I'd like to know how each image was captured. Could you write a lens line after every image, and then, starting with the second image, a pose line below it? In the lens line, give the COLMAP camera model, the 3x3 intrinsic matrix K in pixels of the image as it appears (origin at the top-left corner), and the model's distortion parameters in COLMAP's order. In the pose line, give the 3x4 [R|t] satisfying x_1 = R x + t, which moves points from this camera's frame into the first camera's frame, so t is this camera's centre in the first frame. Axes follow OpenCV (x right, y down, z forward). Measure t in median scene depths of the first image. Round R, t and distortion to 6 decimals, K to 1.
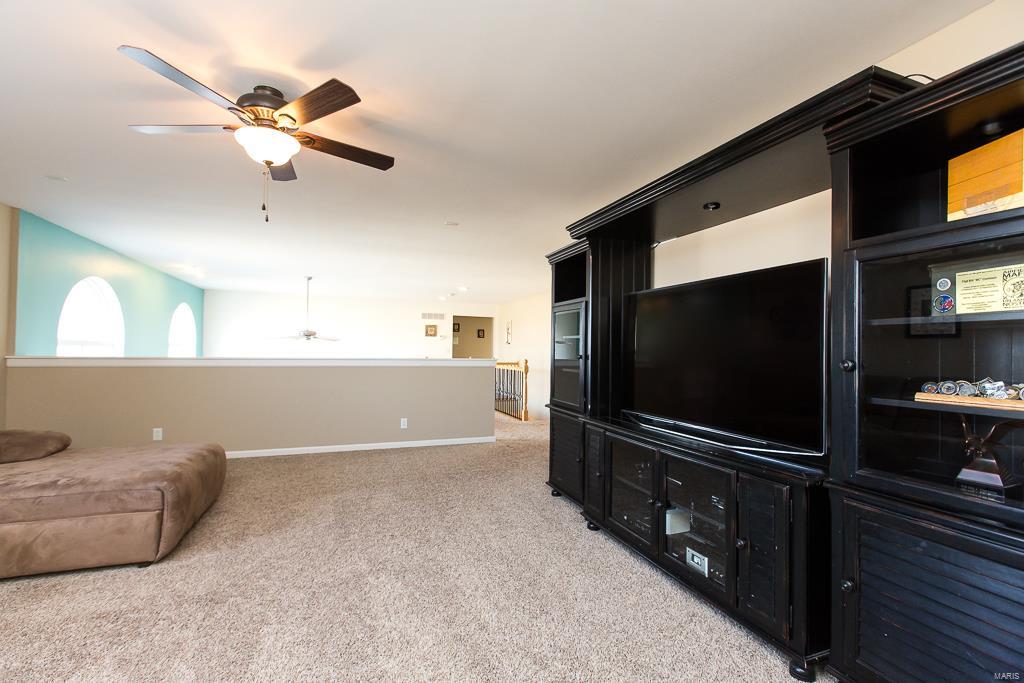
lens RADIAL K [[459.4, 0, 512.6], [0, 459.4, 344.2], [0, 0, 1]] dist [0.000587, -0.001224]
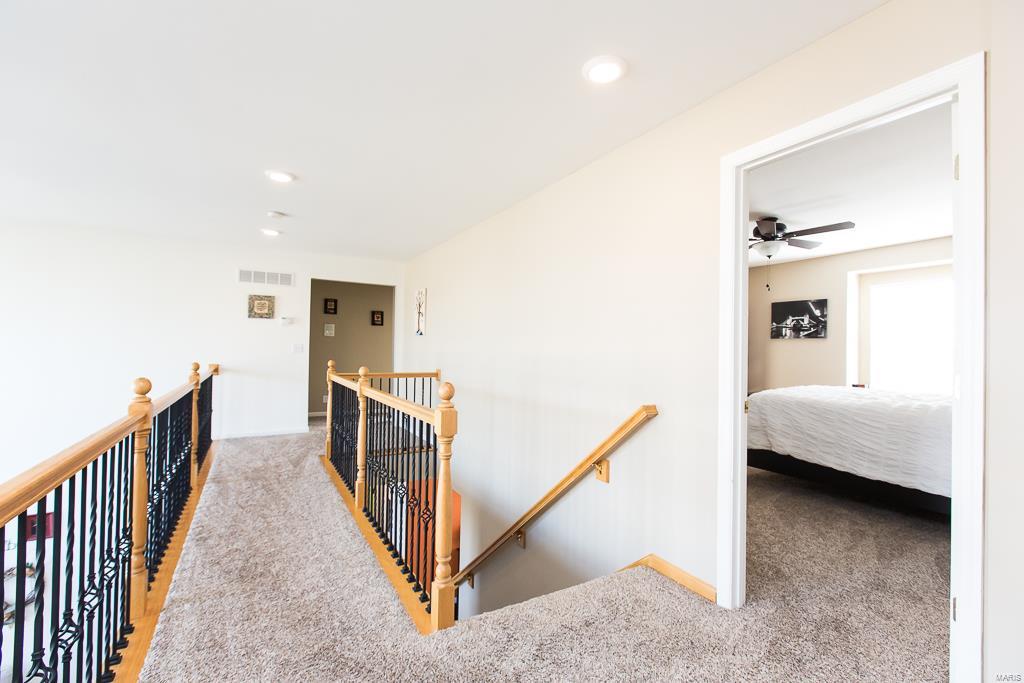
lens RADIAL K [[459.4, 0, 512.4], [0, 459.4, 341.7], [0, 0, 1]] dist [0.000587, -0.001224]
pose [[0.988912, 0.008406, 0.148263, 0.016178], [-0.008570, 0.999963, 0.000464, 0.005426], [-0.148254, -0.001730, 0.988948, 0.470655]]
